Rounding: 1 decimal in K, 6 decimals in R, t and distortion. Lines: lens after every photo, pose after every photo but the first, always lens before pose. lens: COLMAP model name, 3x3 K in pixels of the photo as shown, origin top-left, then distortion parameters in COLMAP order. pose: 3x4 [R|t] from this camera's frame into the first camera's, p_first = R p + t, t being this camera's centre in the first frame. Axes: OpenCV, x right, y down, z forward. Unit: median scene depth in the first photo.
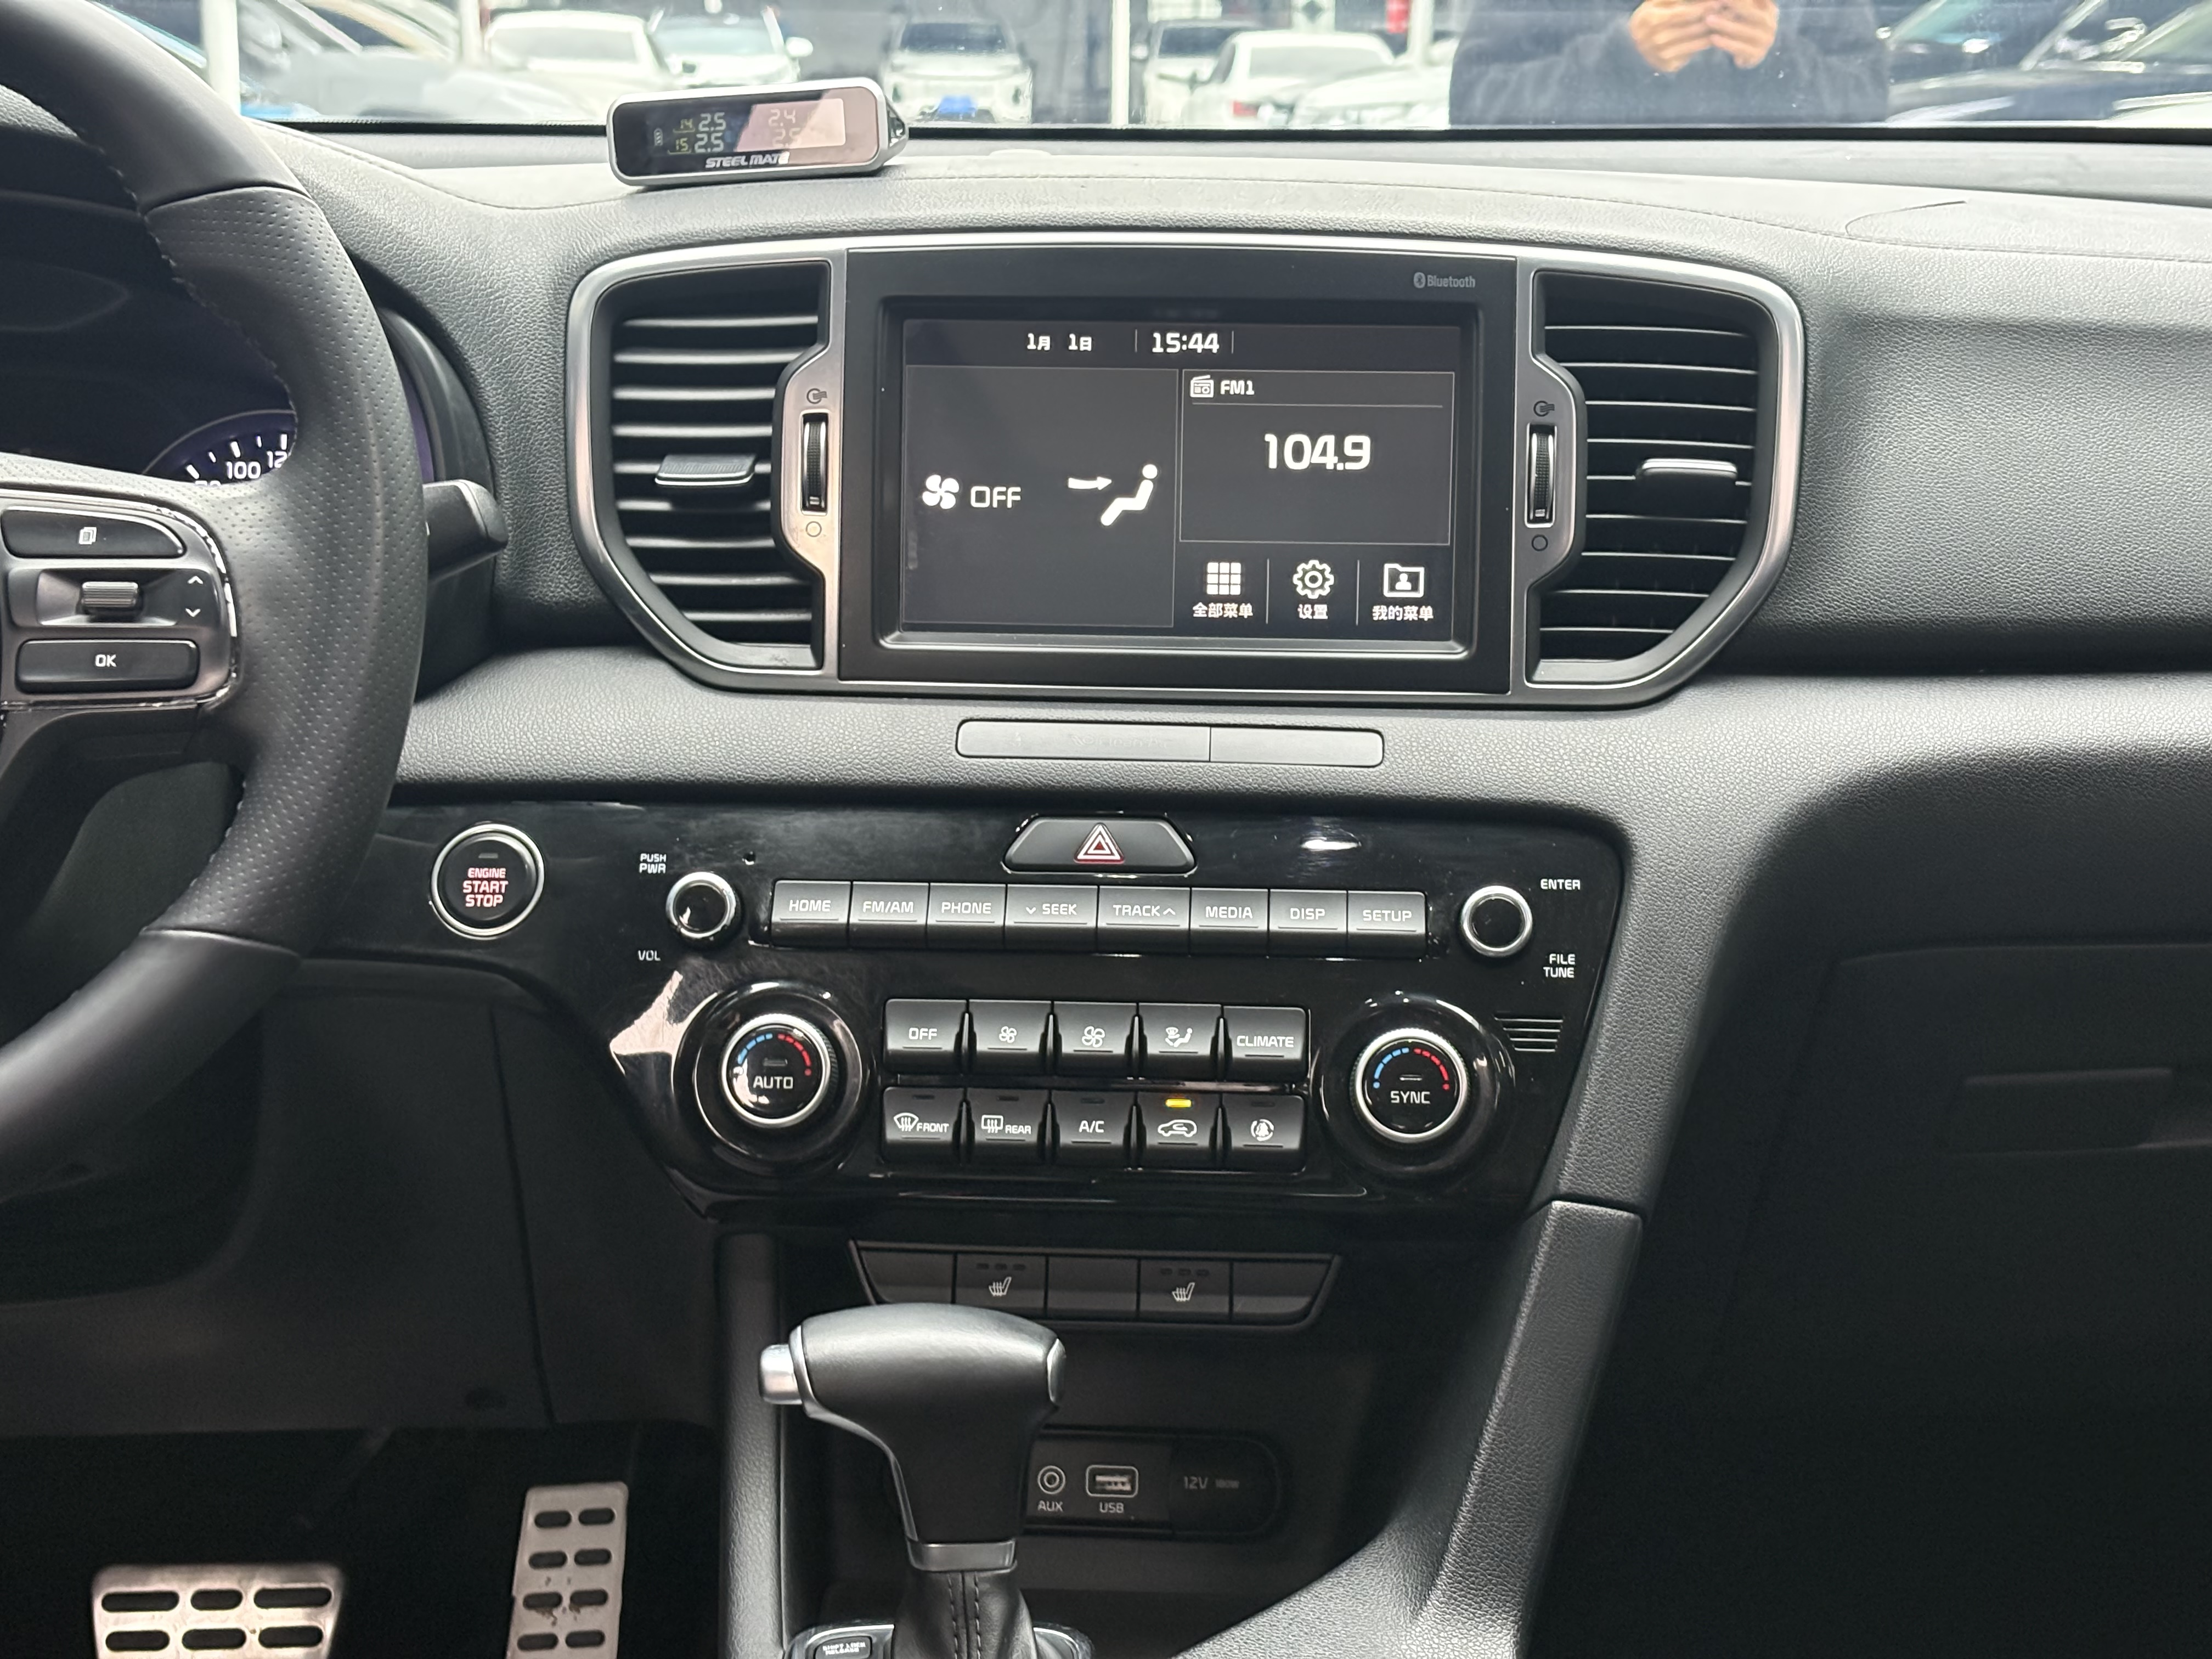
lens RADIAL K [[3285.9, 0, 1106.0], [0, 3285.9, 829.5], [0, 0, 1]] dist [0.096373, -0.181247]
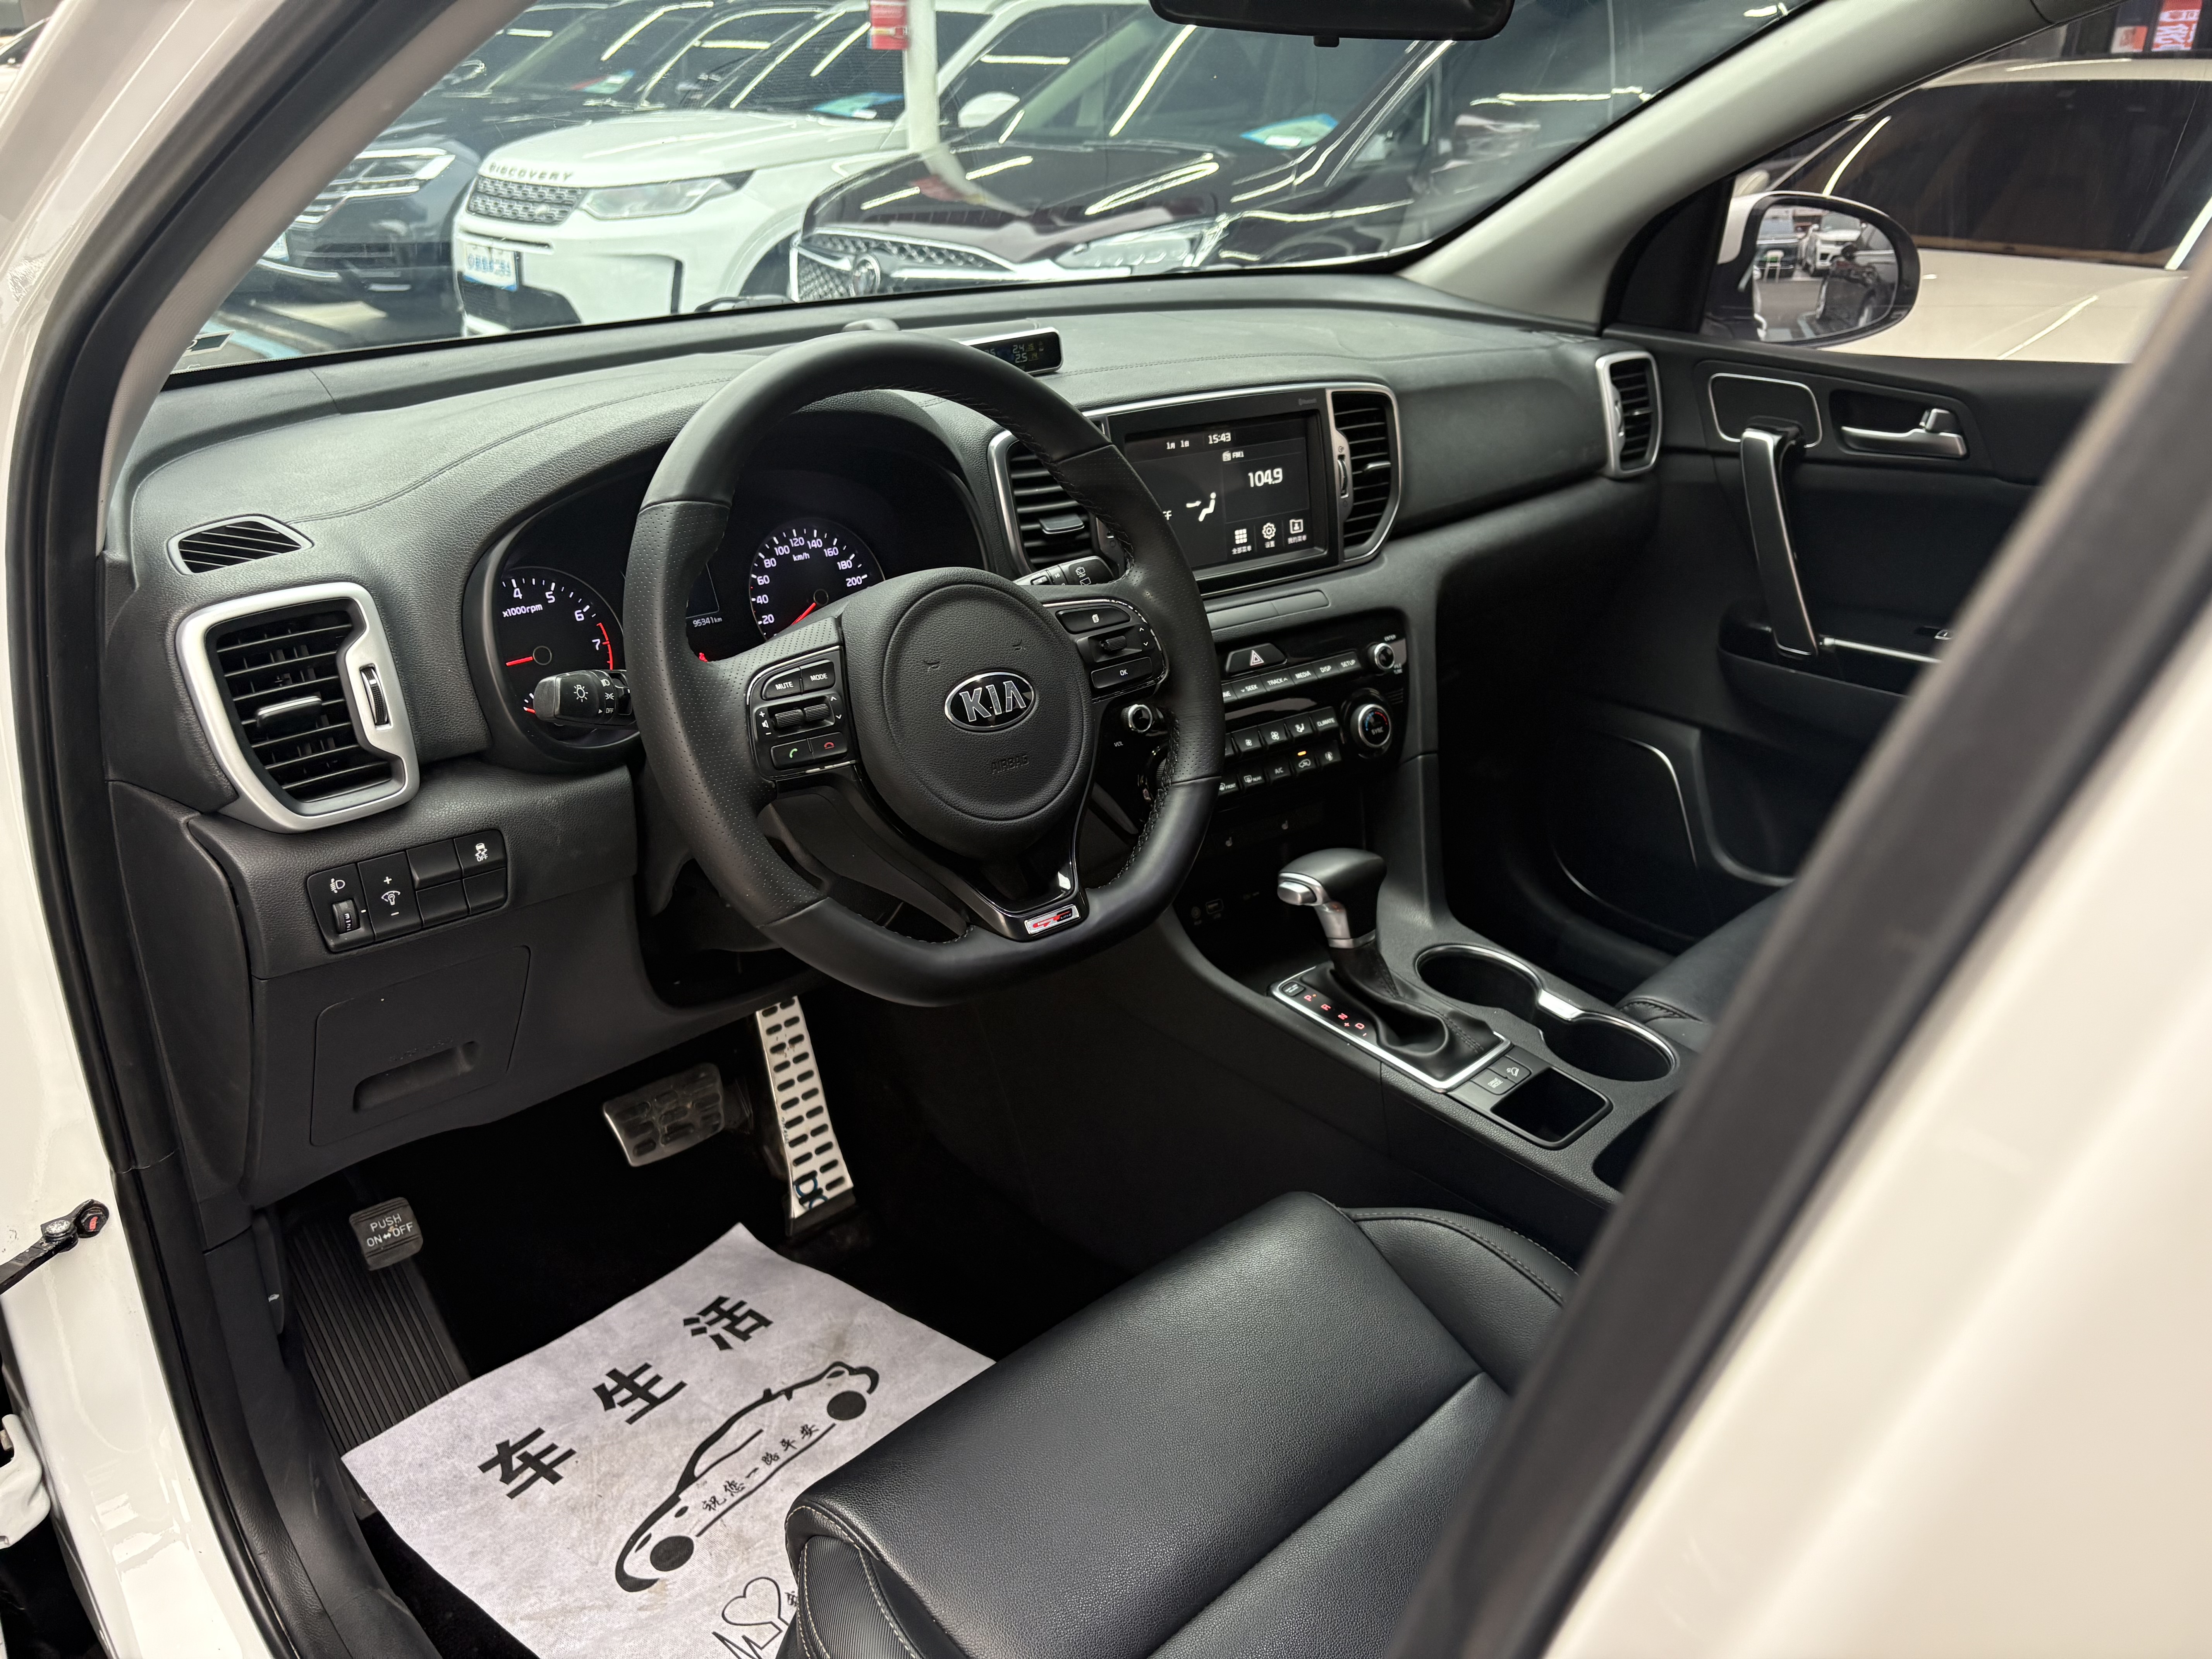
lens RADIAL K [[1679.7, 0, 1067.3], [0, 1679.7, 831.9], [0, 0, 1]] dist [0.056955, -0.094182]
pose [[0.780020, -0.254676, 0.571584, -0.832783], [0.132515, 0.959944, 0.246876, -0.192160], [-0.611562, -0.116825, 0.782524, 0.092446]]
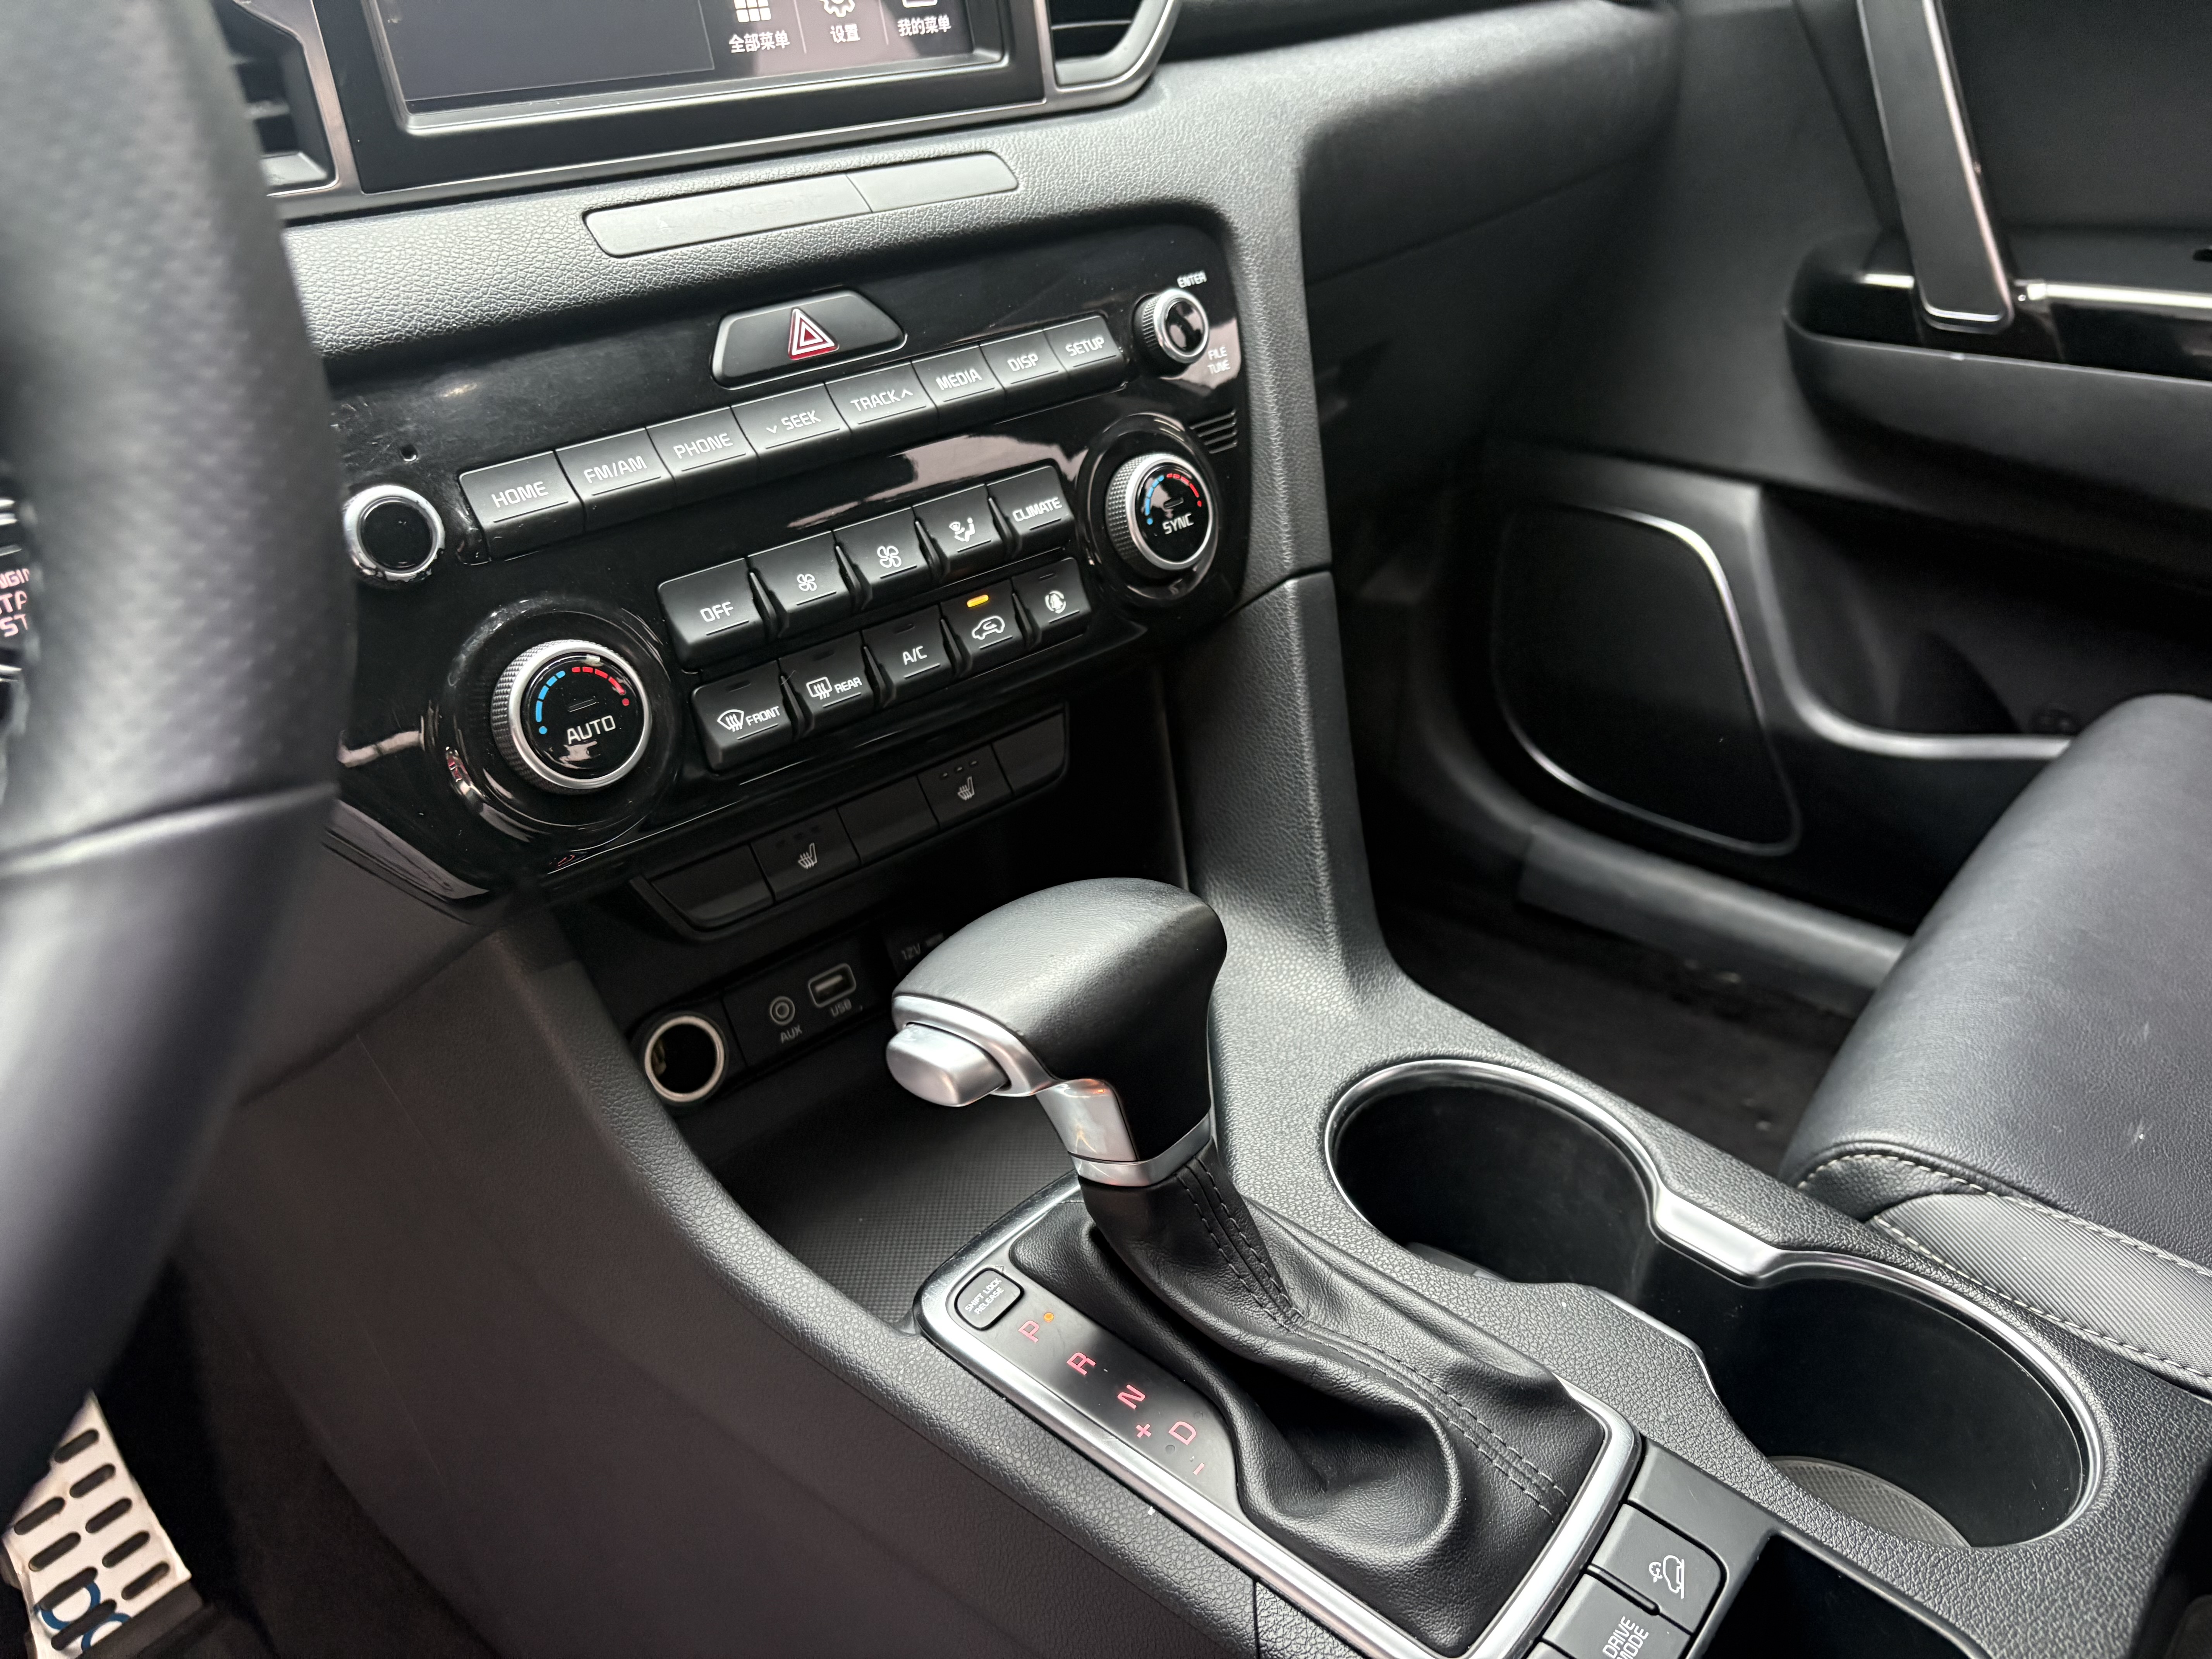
lens RADIAL K [[1683.0, 0, 1106.0], [0, 1683.0, 829.5], [0, 0, 1]] dist [0.051652, -0.096335]
pose [[0.689315, -0.380060, 0.616765, -0.258430], [0.187256, 0.915882, 0.355098, -0.018532], [-0.699843, -0.129281, 0.702500, 0.608207]]
